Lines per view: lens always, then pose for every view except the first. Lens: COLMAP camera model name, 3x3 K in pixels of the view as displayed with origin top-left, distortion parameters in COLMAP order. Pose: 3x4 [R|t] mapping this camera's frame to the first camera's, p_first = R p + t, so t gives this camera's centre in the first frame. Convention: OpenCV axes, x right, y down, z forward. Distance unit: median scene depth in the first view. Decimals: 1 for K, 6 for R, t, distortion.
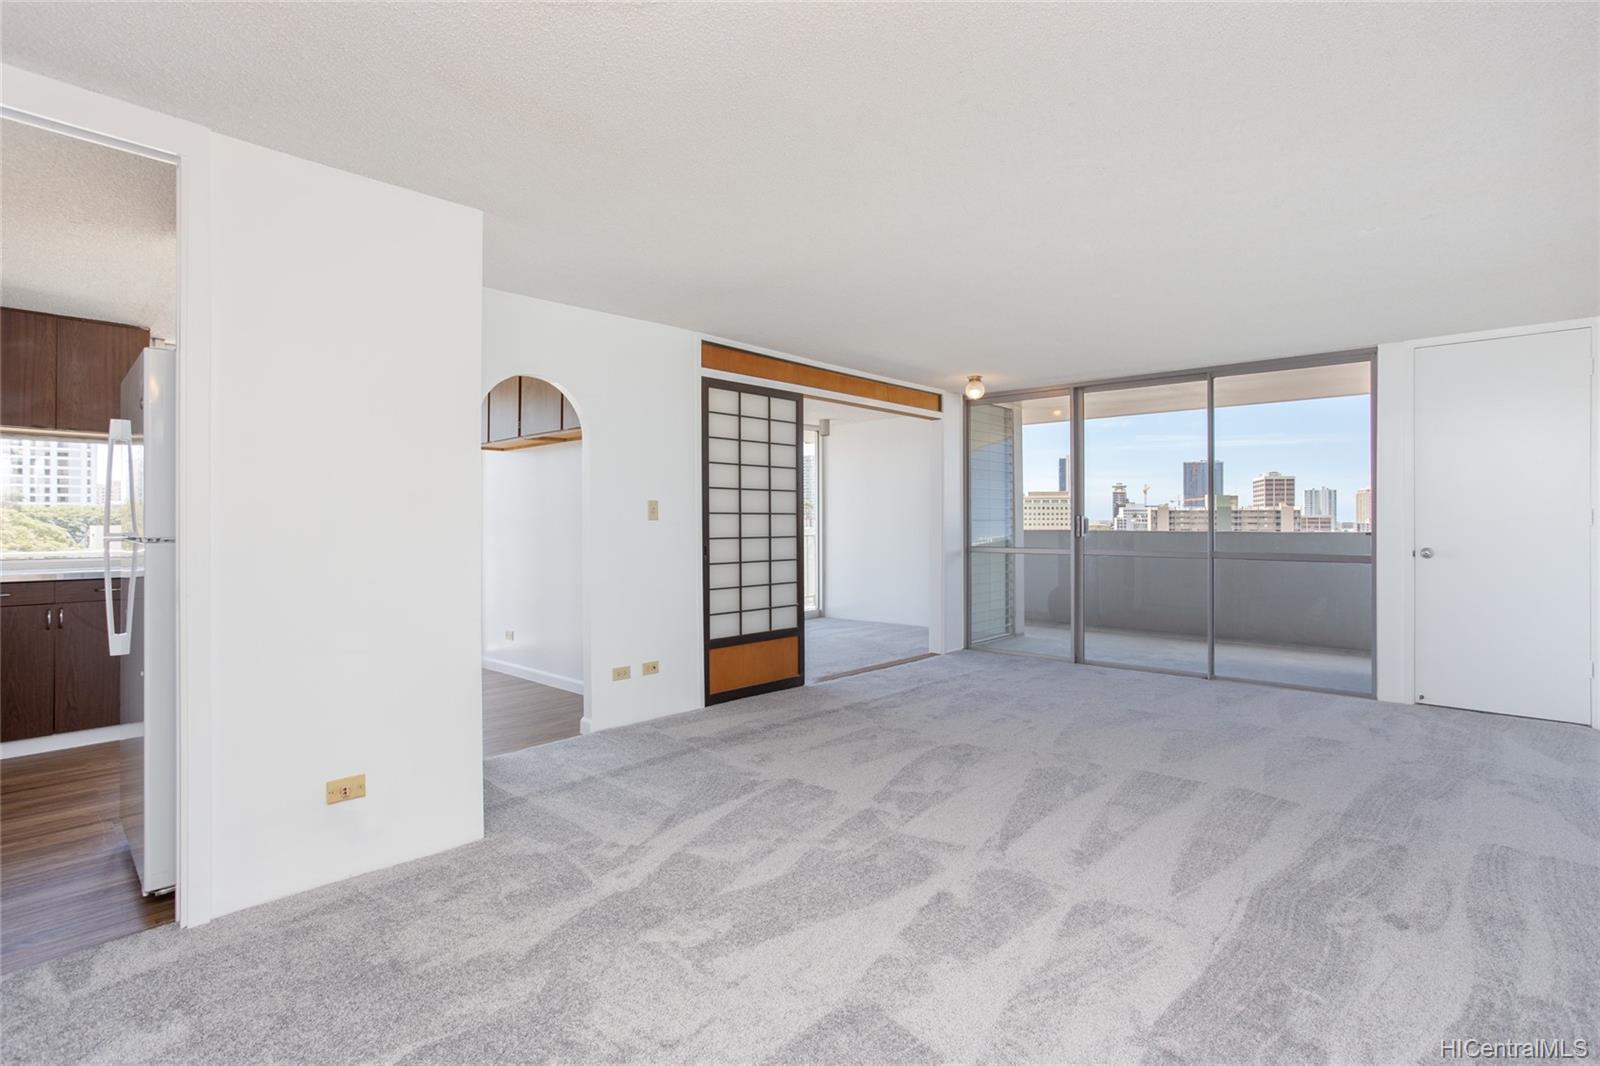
lens RADIAL K [[795.5, 0, 806.5], [0, 795.5, 520.4], [0, 0, 1]] dist [0.020673, 0.001557]
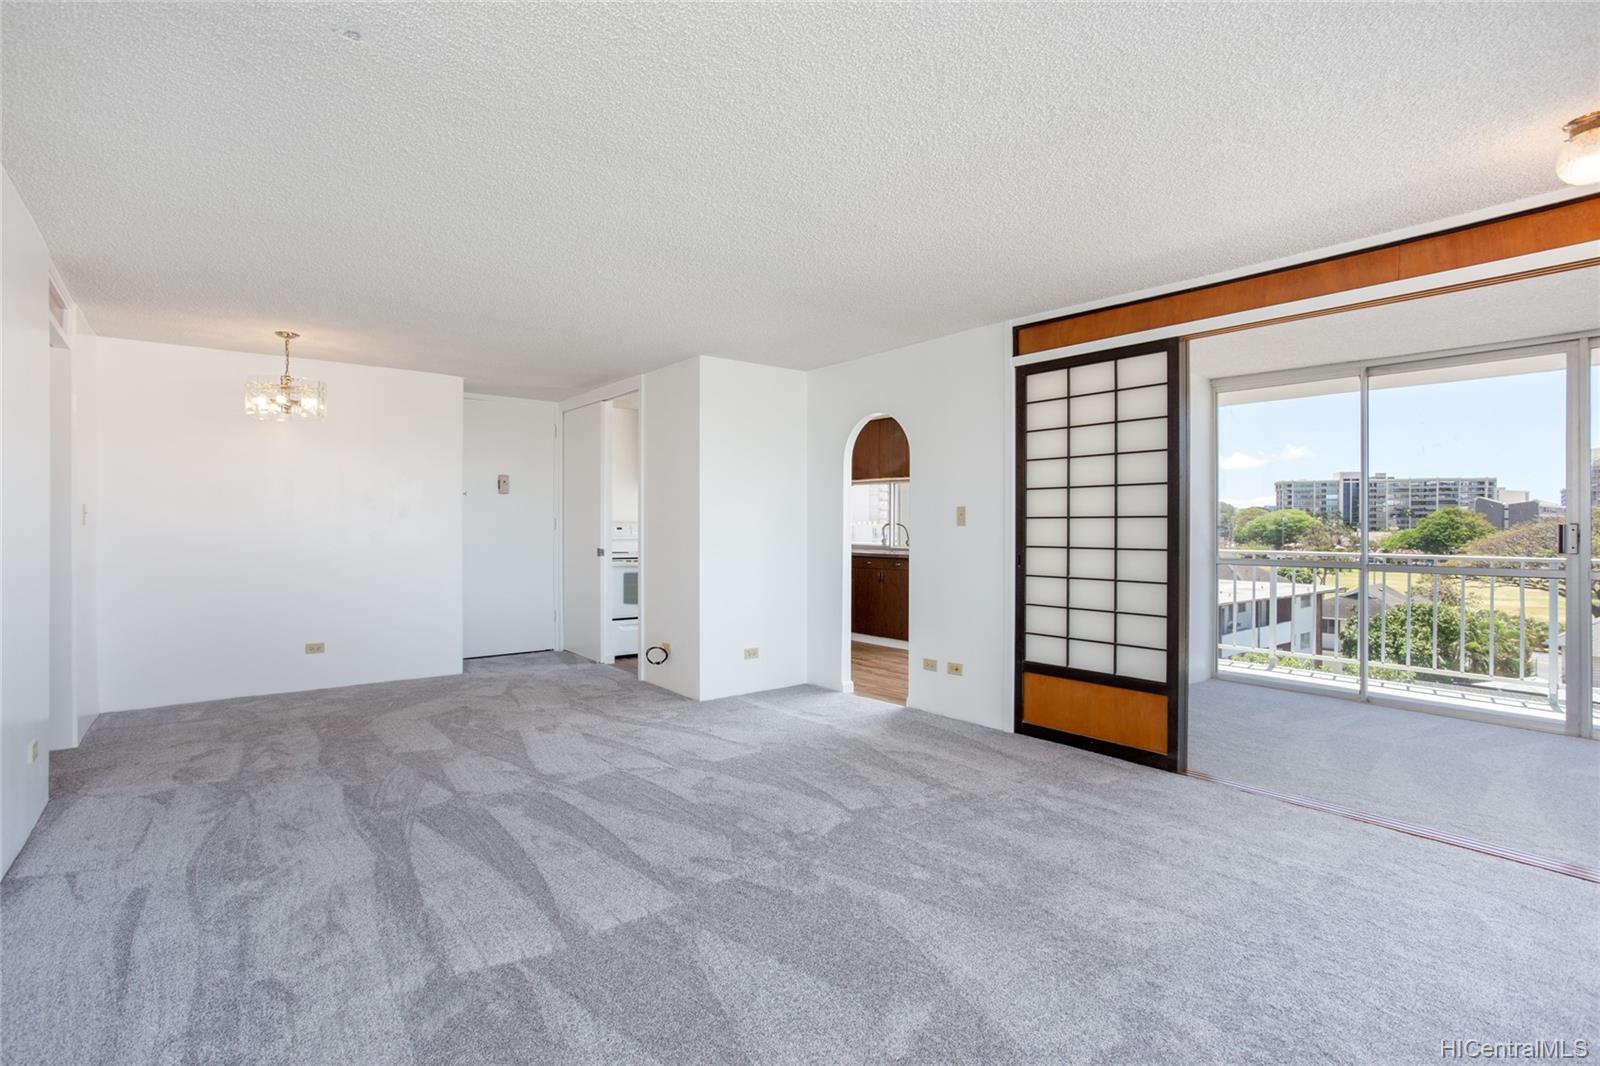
lens RADIAL K [[795.5, 0, 808.3], [0, 795.5, 528.0], [0, 0, 1]] dist [0.020673, 0.001557]
pose [[-0.139208, 0.001641, -0.990262, 0.740629], [-0.000741, 0.999998, 0.001761, 0.000725], [0.990263, 0.000979, -0.139207, 0.828083]]
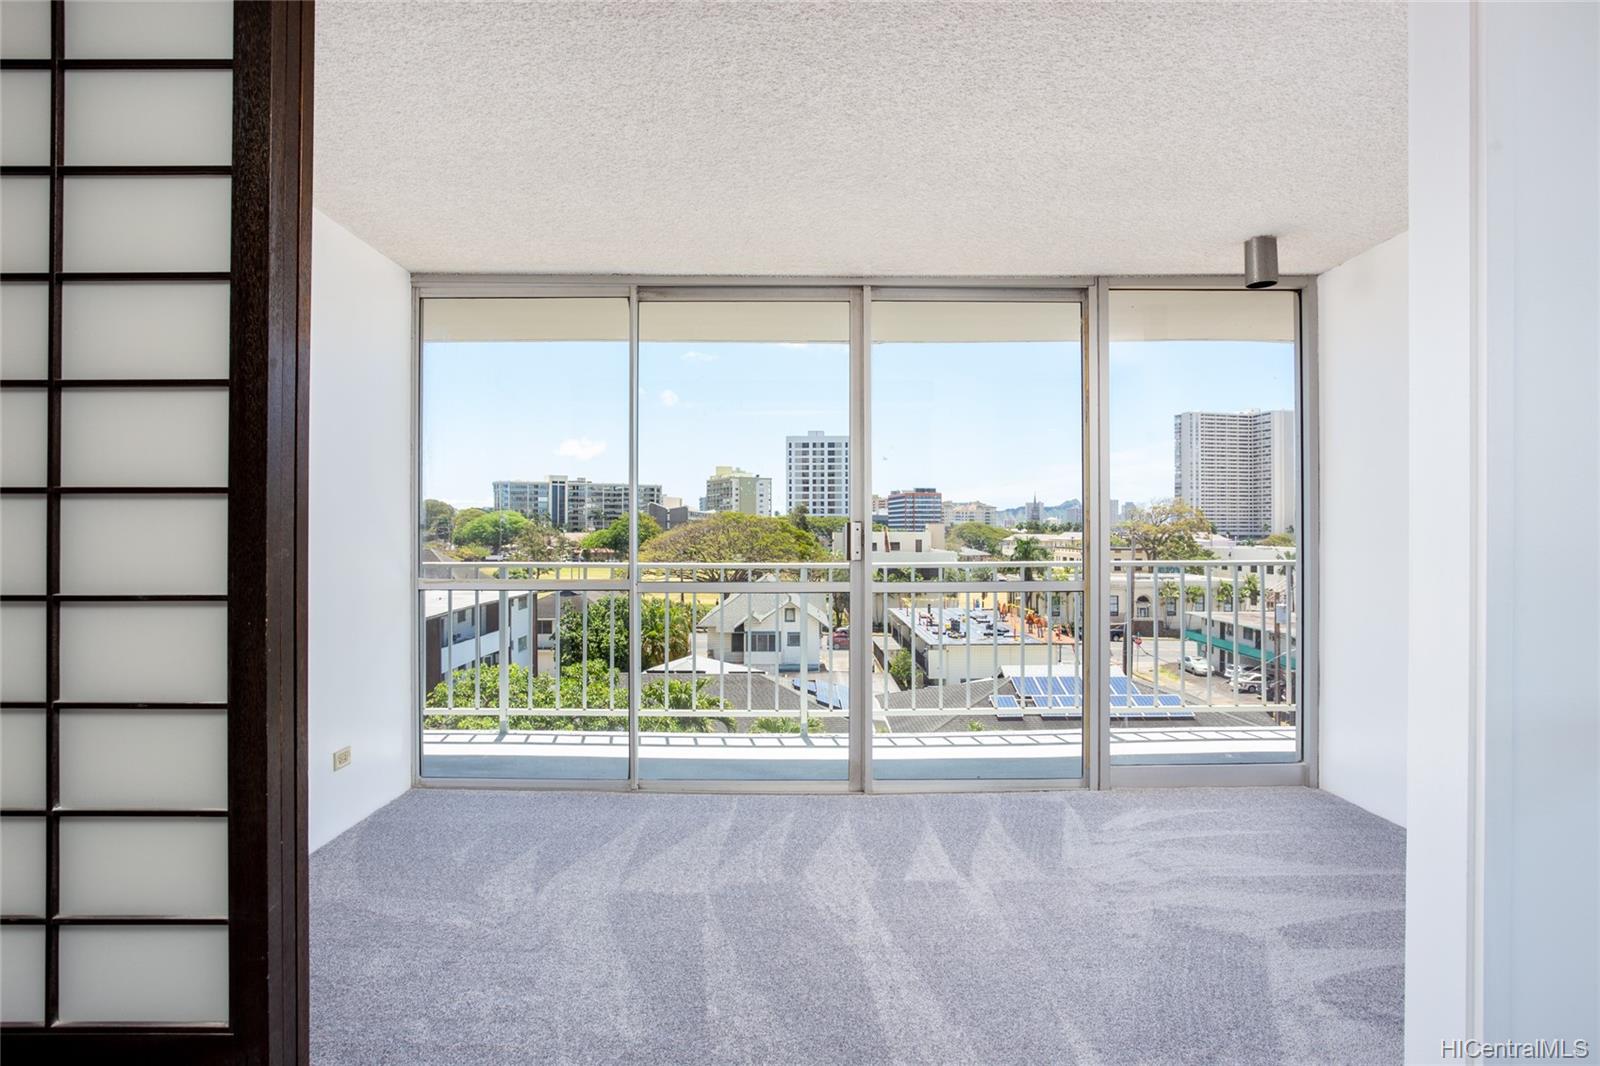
lens RADIAL K [[858.4, 0, 809.4], [0, 858.4, 533.6], [0, 0, 1]] dist [-0.004097, 0.001101]
pose [[0.675726, 0.004121, -0.737142, 0.269334], [0.001004, 0.999978, 0.006511, 0.002359], [0.737152, -0.005140, 0.675707, 1.005161]]
